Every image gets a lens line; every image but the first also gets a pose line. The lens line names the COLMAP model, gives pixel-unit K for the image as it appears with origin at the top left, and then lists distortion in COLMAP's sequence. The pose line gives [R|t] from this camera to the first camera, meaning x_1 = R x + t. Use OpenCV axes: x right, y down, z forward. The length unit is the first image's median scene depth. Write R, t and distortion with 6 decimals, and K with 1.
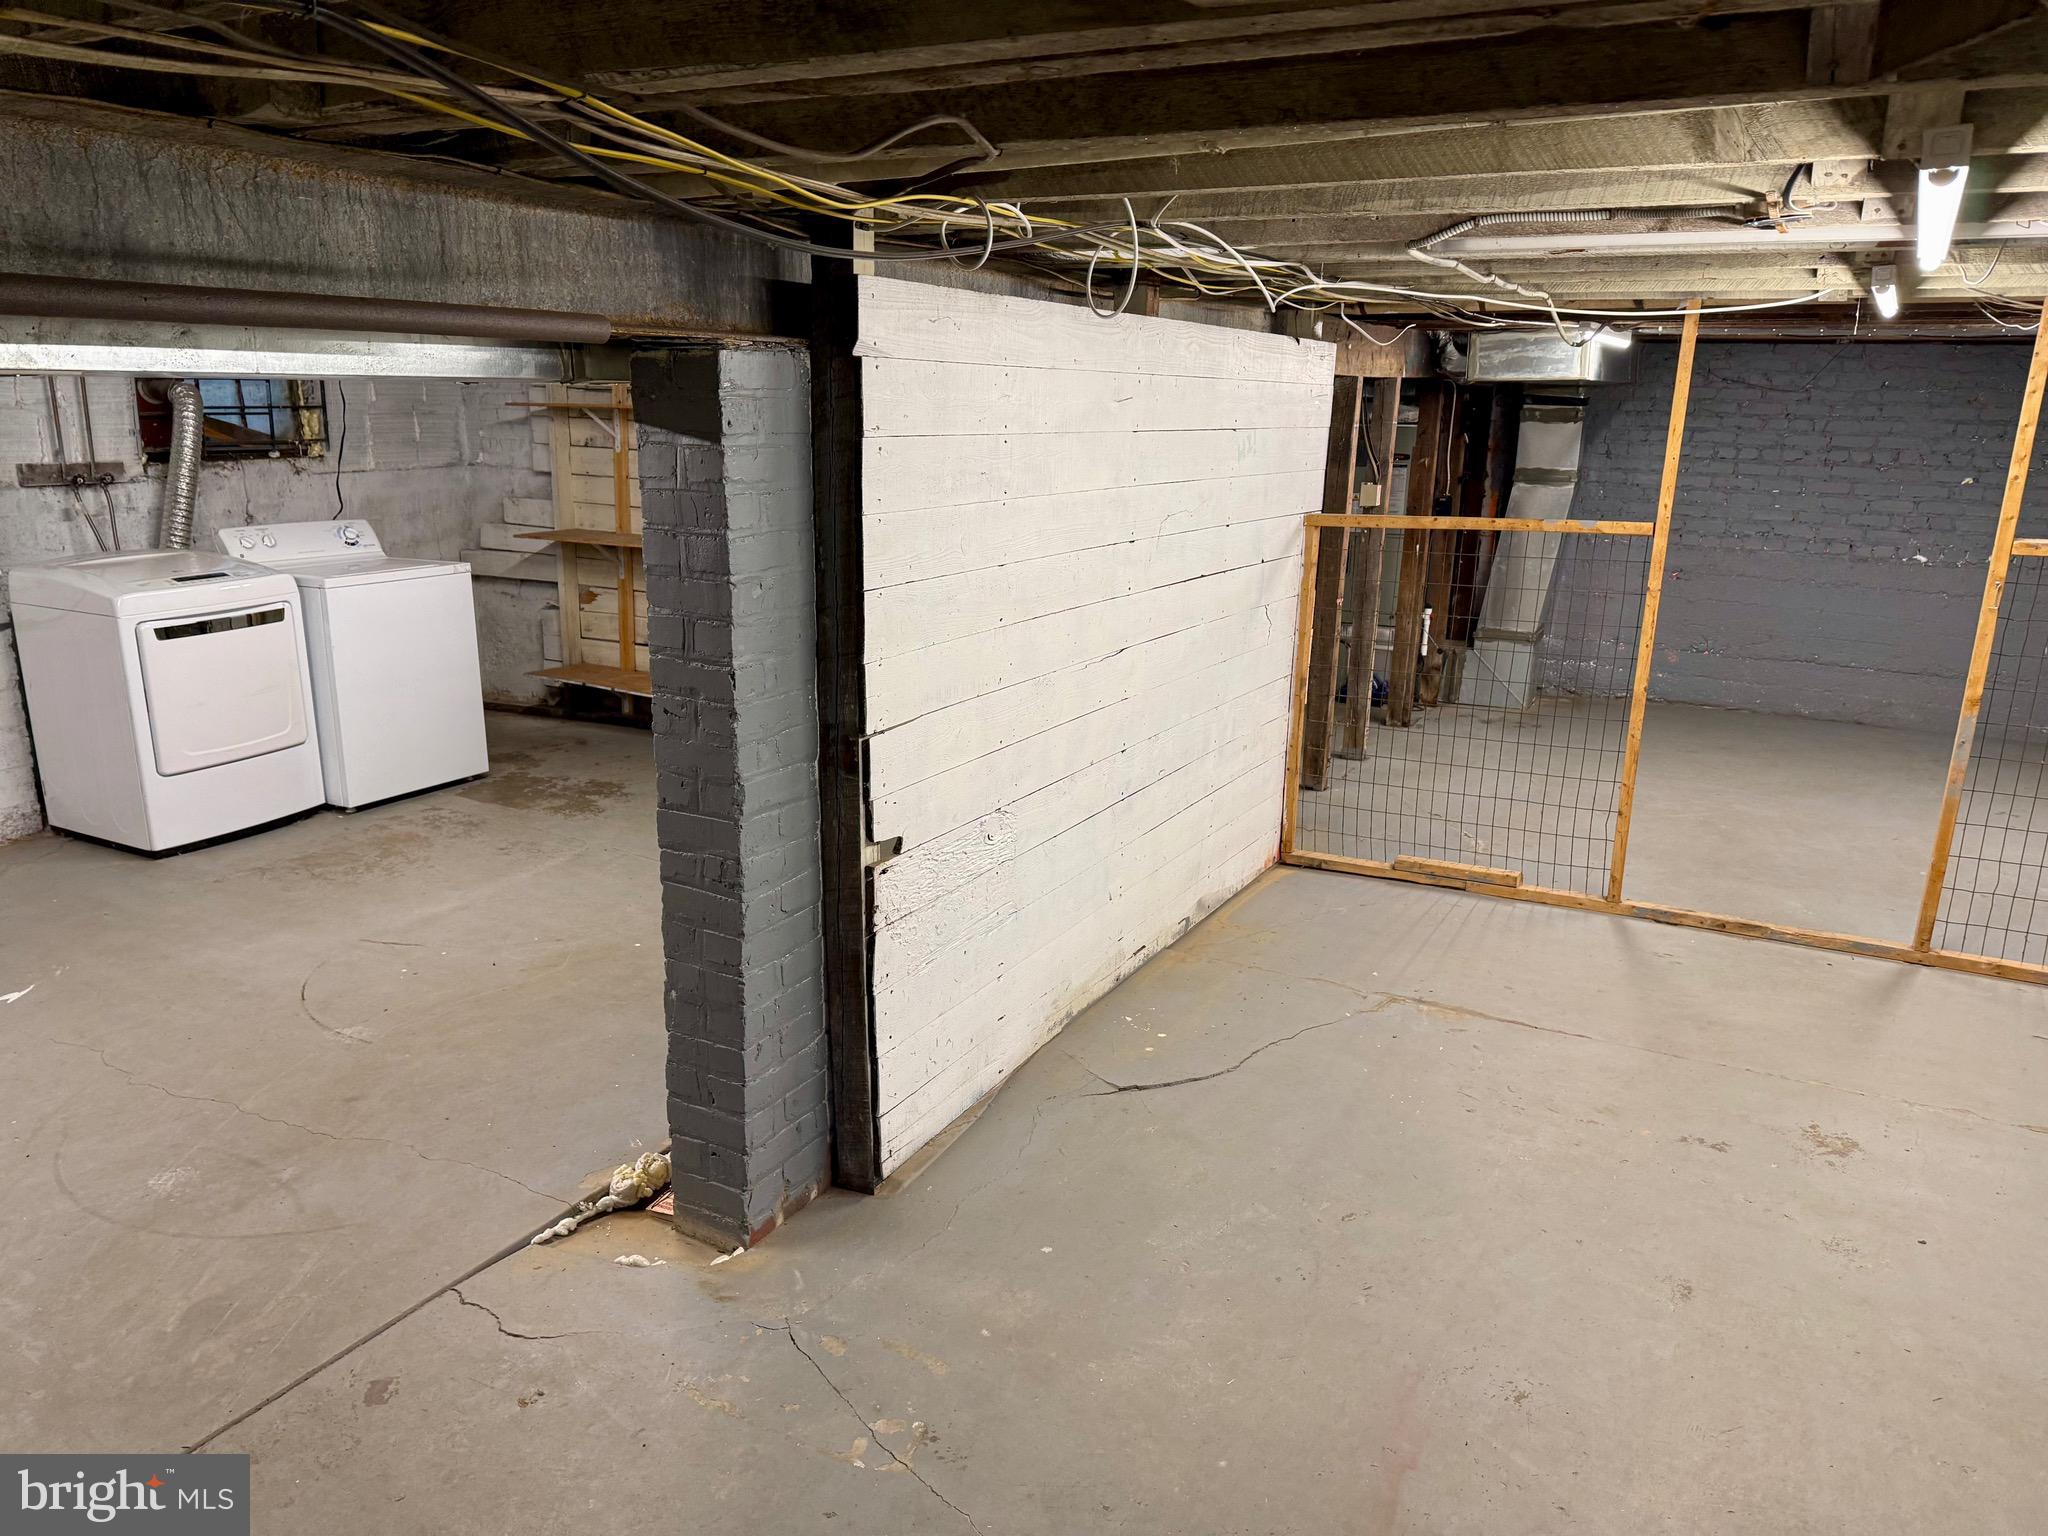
lens RADIAL K [[1450.4, 0, 1026.8], [0, 1450.4, 751.1], [0, 0, 1]] dist [0.083288, -0.089560]
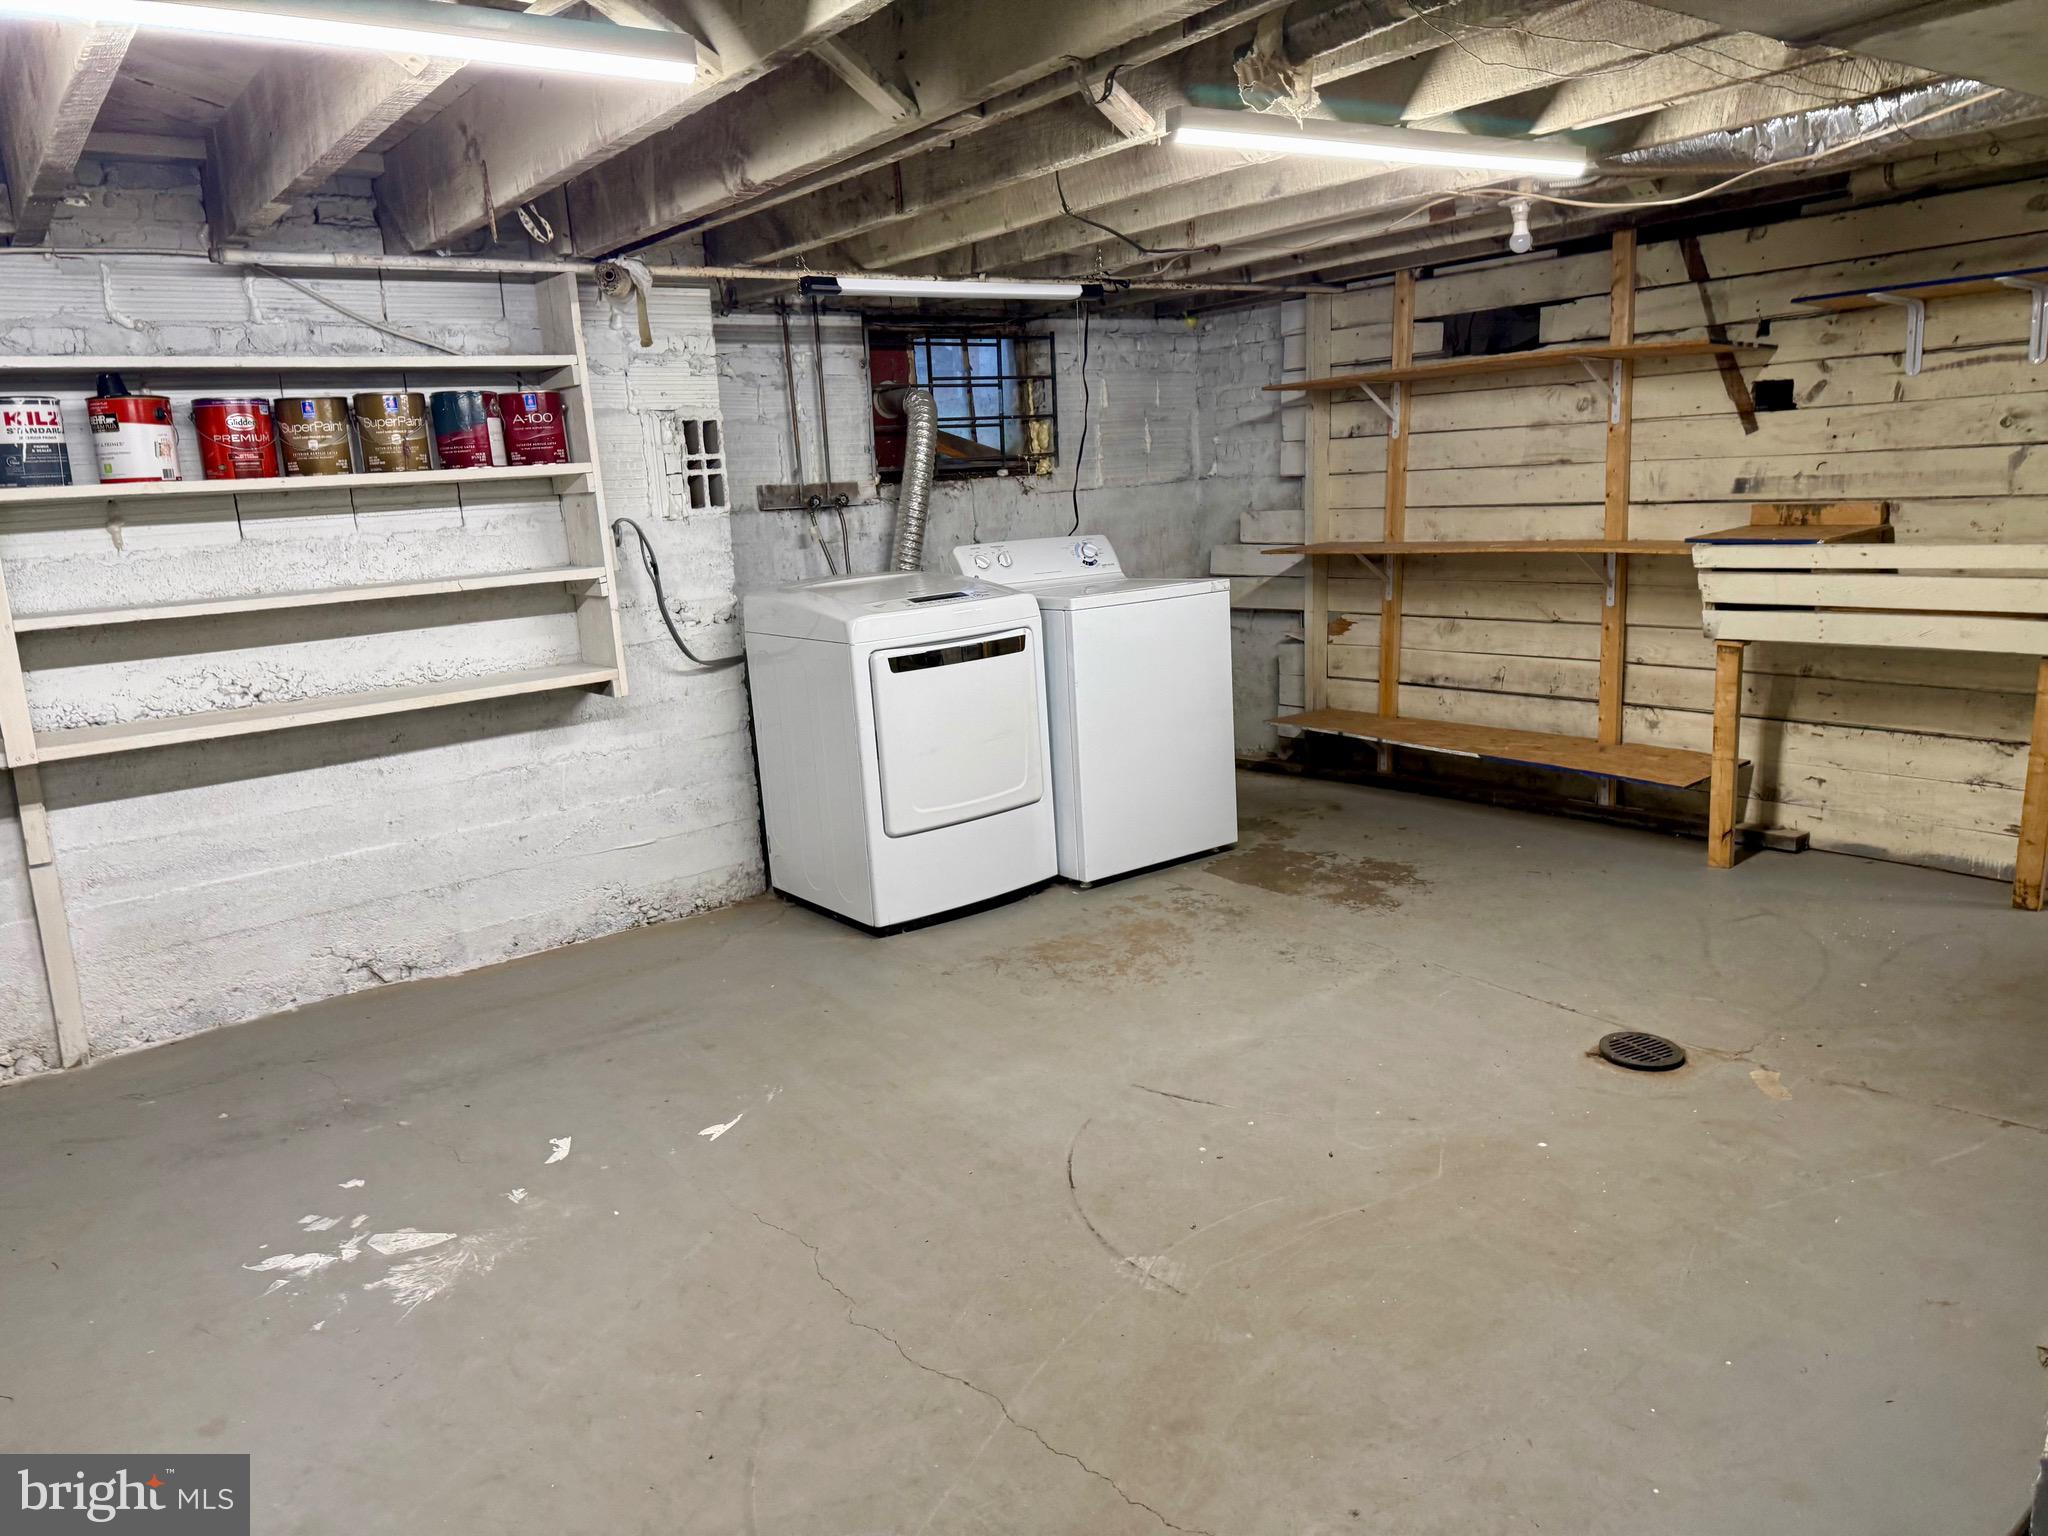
lens RADIAL K [[1450.4, 0, 1082.1], [0, 1450.4, 756.8], [0, 0, 1]] dist [0.083288, -0.089560]
pose [[0.927934, 0.016457, -0.372382, -0.203802], [-0.030524, 0.999024, -0.031912, -0.005666], [0.371493, 0.040979, 0.927531, 0.315527]]
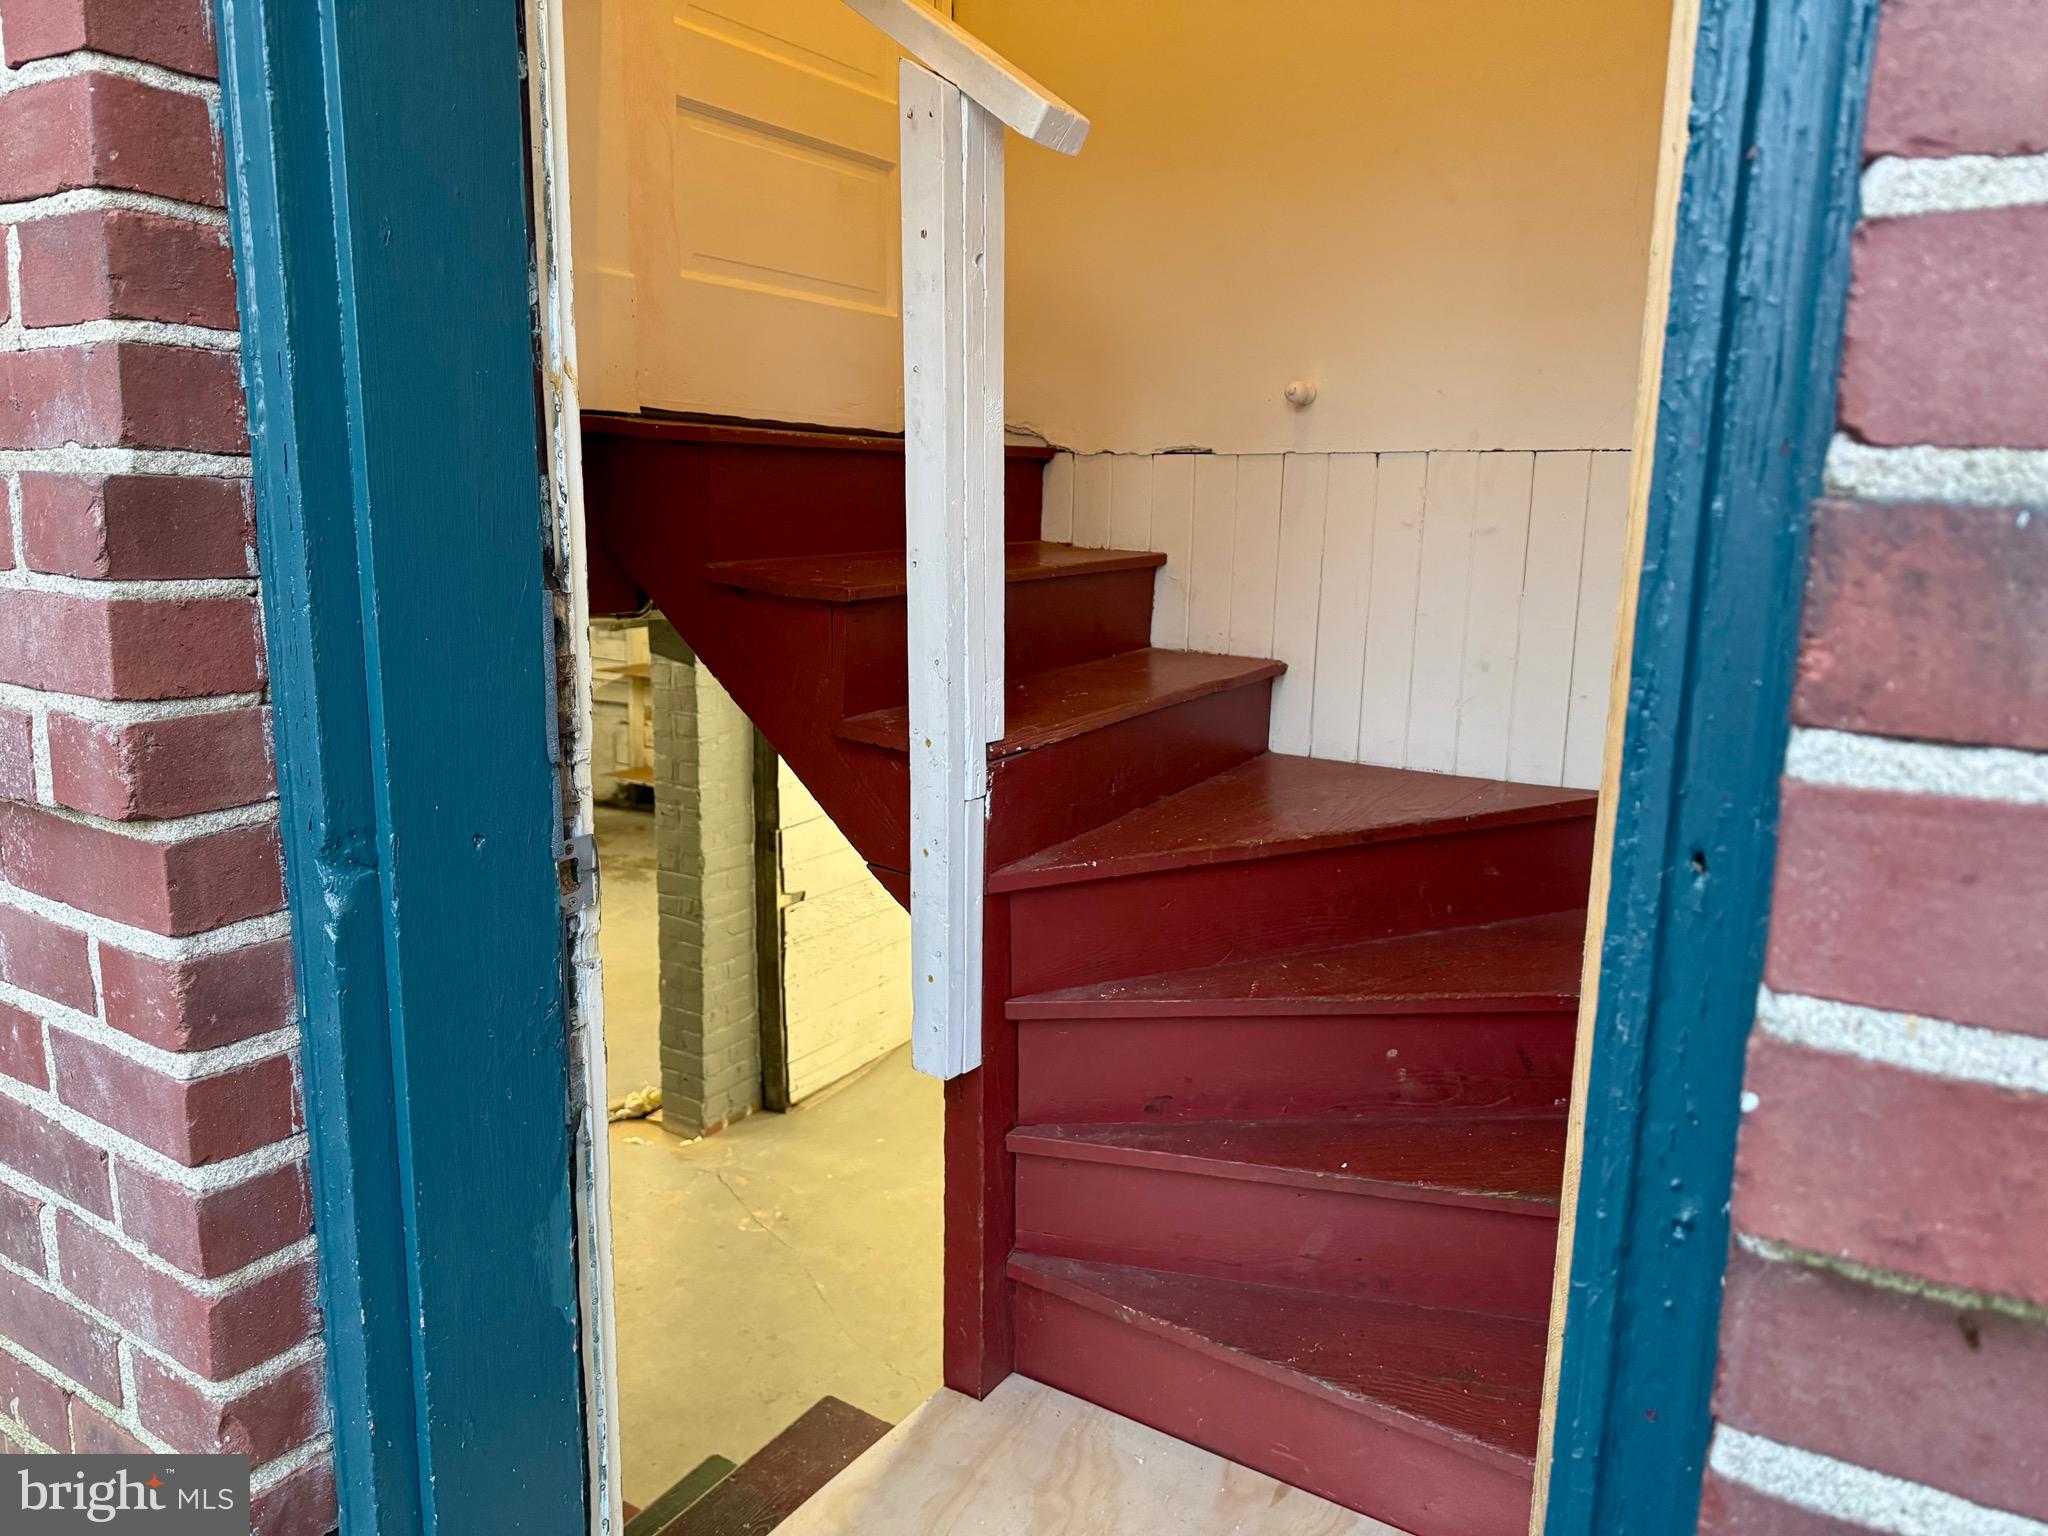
lens RADIAL K [[1450.4, 0, 1026.6], [0, 1450.4, 733.7], [0, 0, 1]] dist [0.083288, -0.089560]
pose [[0.998322, 0.011579, -0.056731, 0.161867], [-0.015702, 0.997224, -0.072786, -0.001551], [0.055730, 0.073554, 0.995733, -0.407754]]
